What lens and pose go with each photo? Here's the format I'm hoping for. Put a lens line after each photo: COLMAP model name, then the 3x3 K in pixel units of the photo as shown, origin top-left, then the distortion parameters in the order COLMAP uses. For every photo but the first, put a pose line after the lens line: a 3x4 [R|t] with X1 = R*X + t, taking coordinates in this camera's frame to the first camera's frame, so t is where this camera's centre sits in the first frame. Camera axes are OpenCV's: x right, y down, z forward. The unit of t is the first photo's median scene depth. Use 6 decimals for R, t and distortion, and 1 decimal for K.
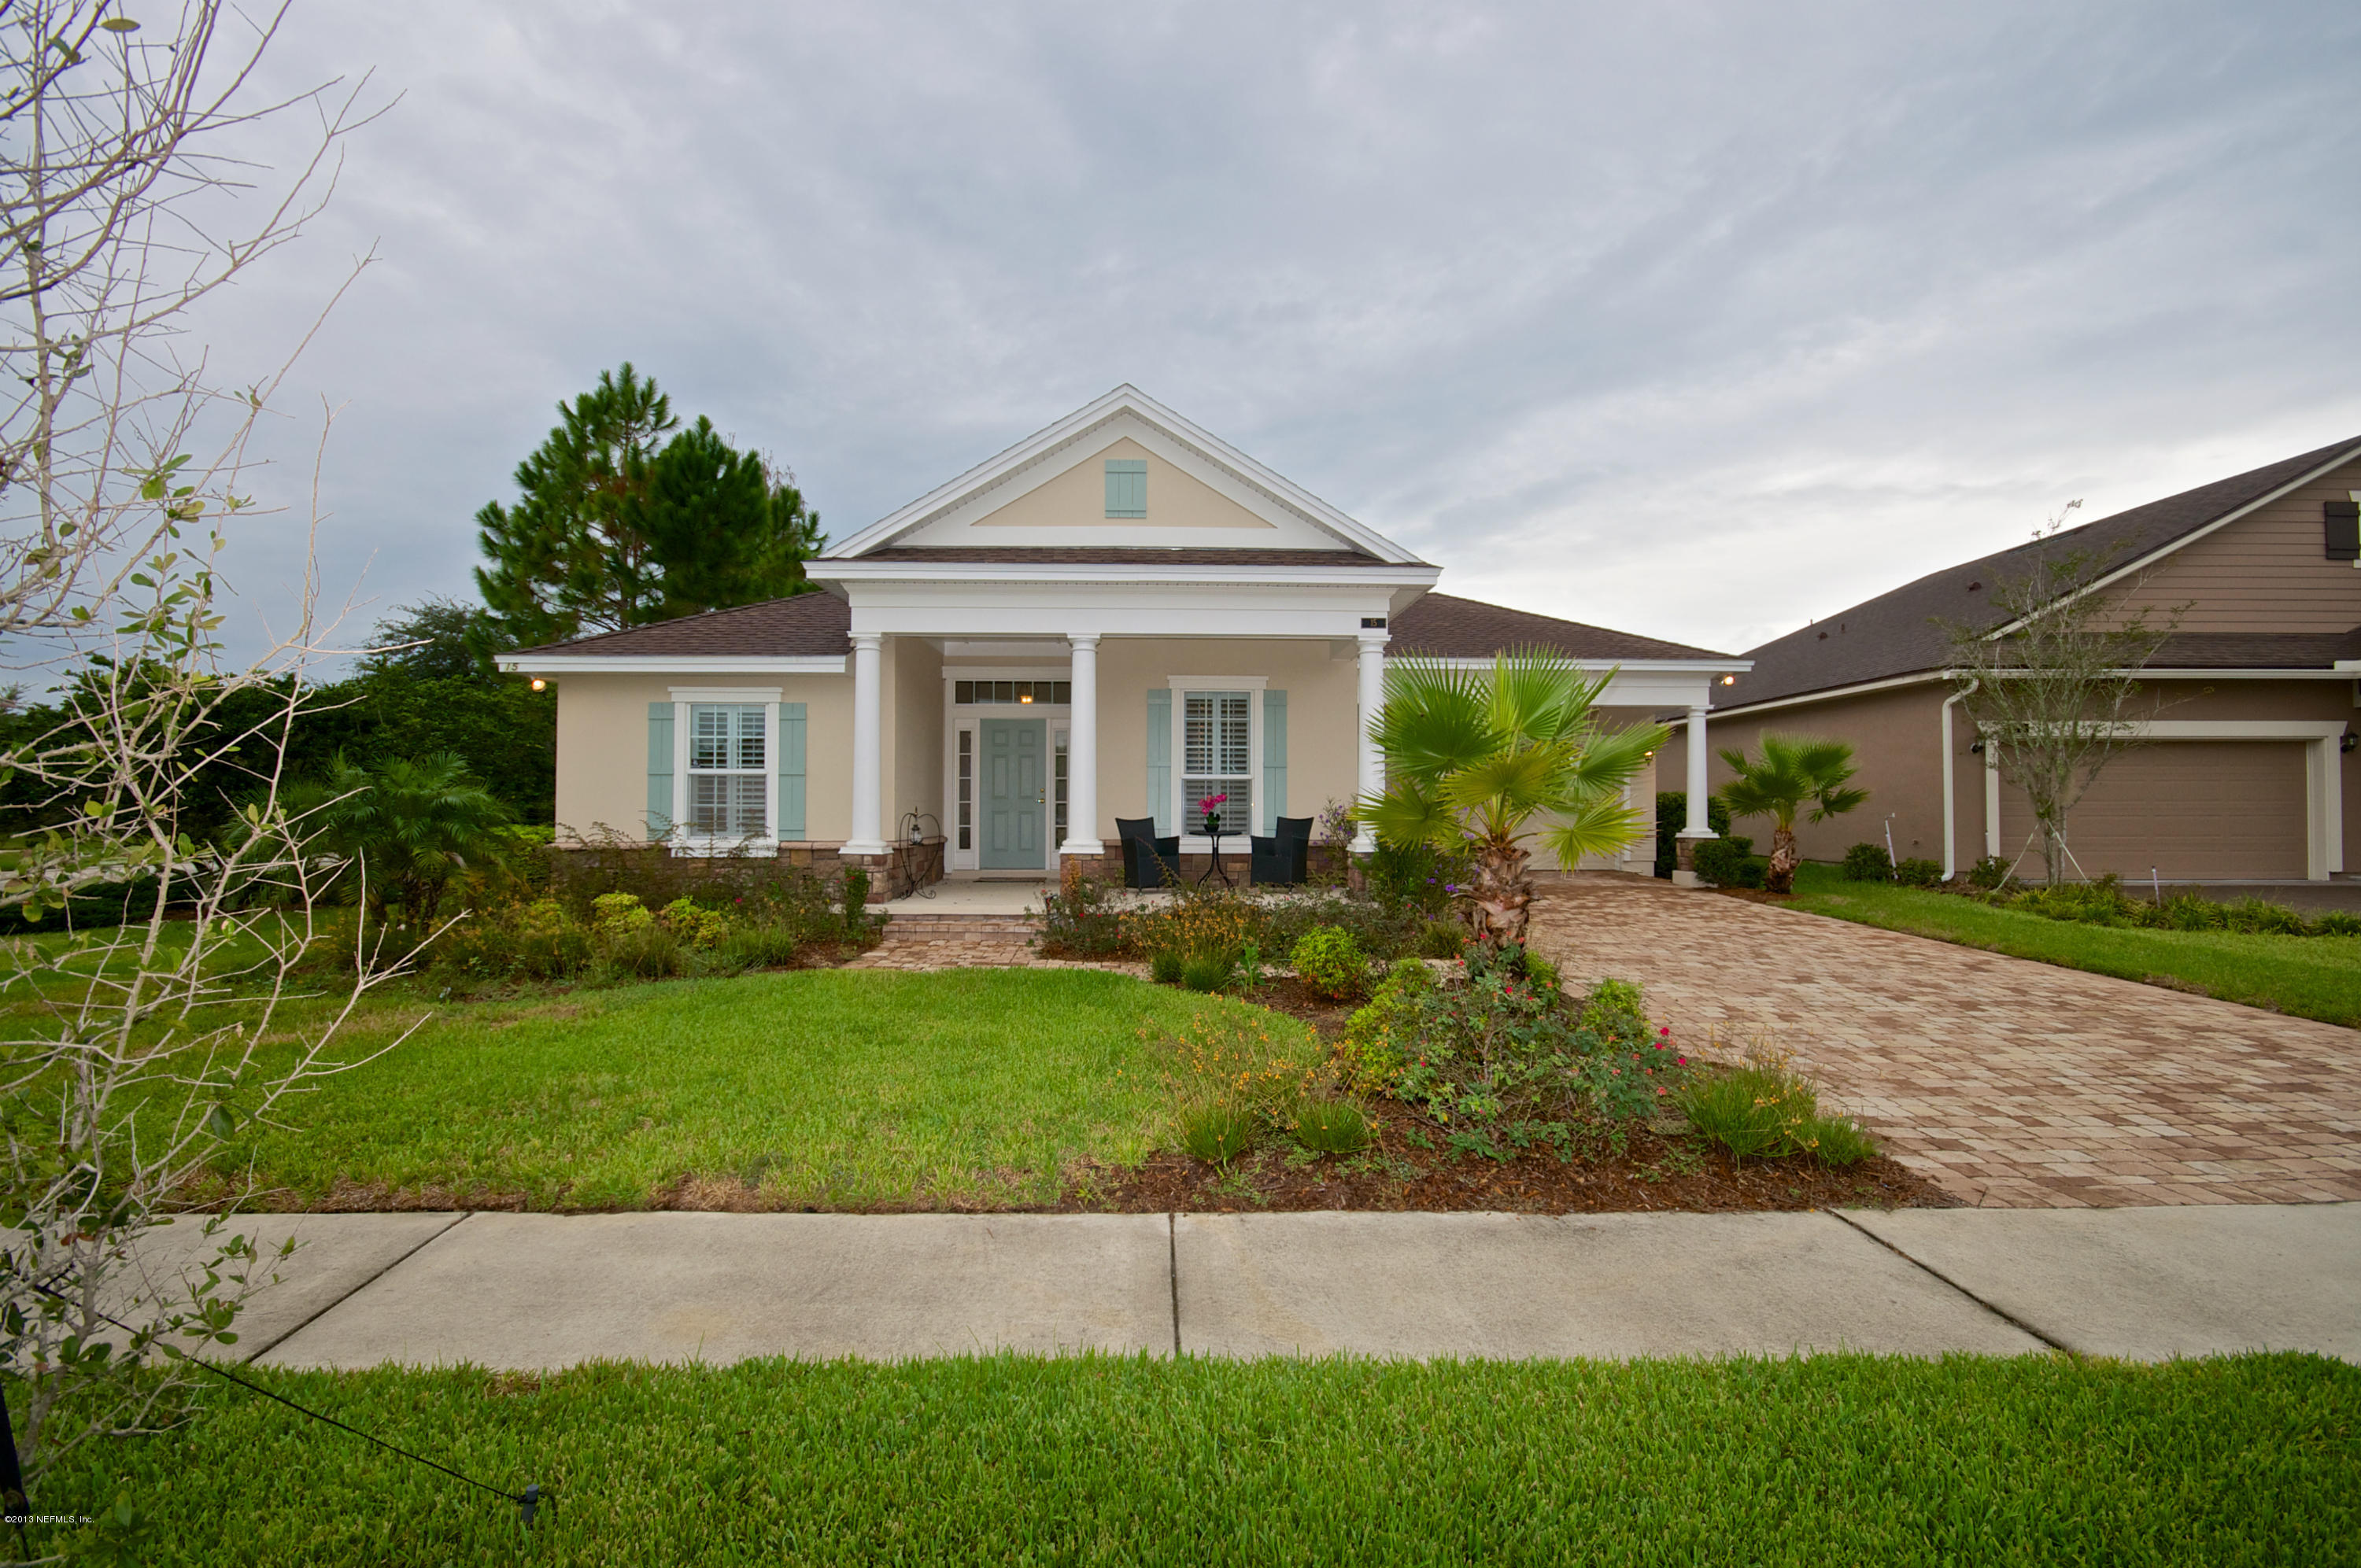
lens RADIAL K [[1121.6, 0, 1180.5], [0, 1121.6, 784.0], [0, 0, 1]] dist [-0.002512, -0.000160]
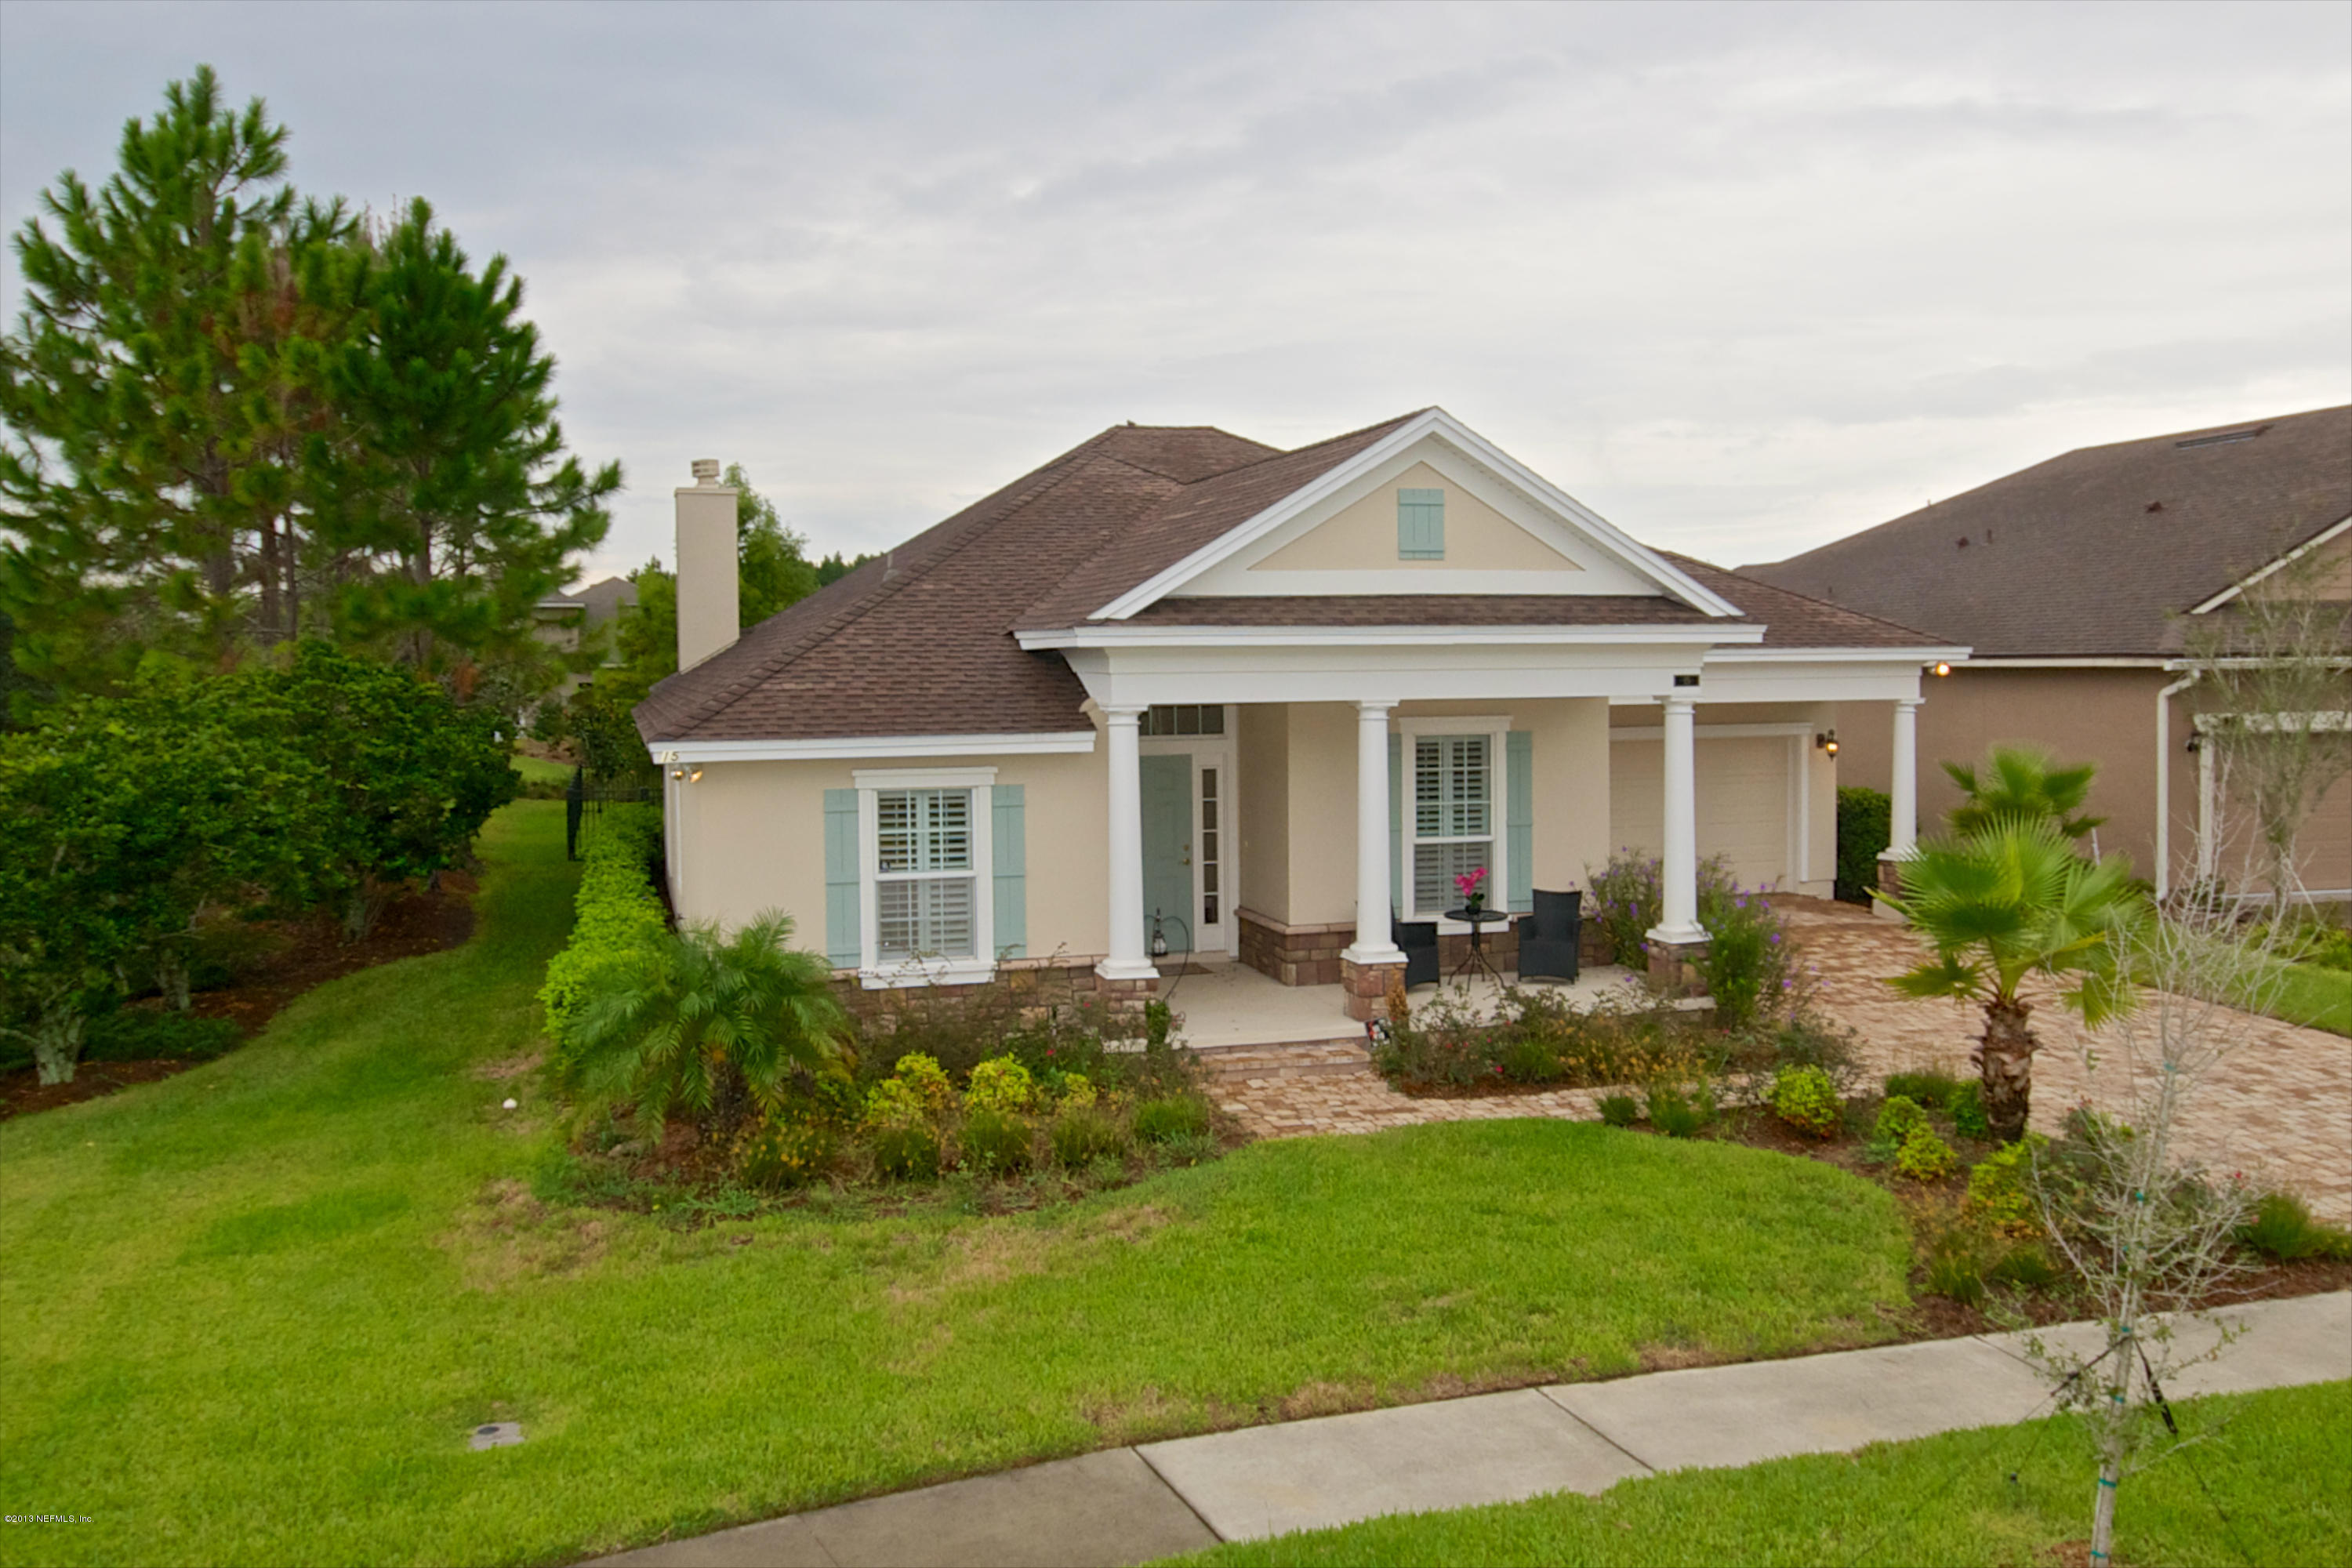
lens RADIAL K [[2110.6, 0, 1236.7], [0, 2110.6, 722.7], [0, 0, 1]] dist [-0.008655, 0.009502]
pose [[0.958653, -0.021625, 0.283755, -0.608866], [0.003655, 0.997962, 0.063708, -0.209237], [-0.284555, -0.060037, 0.956778, -0.458435]]
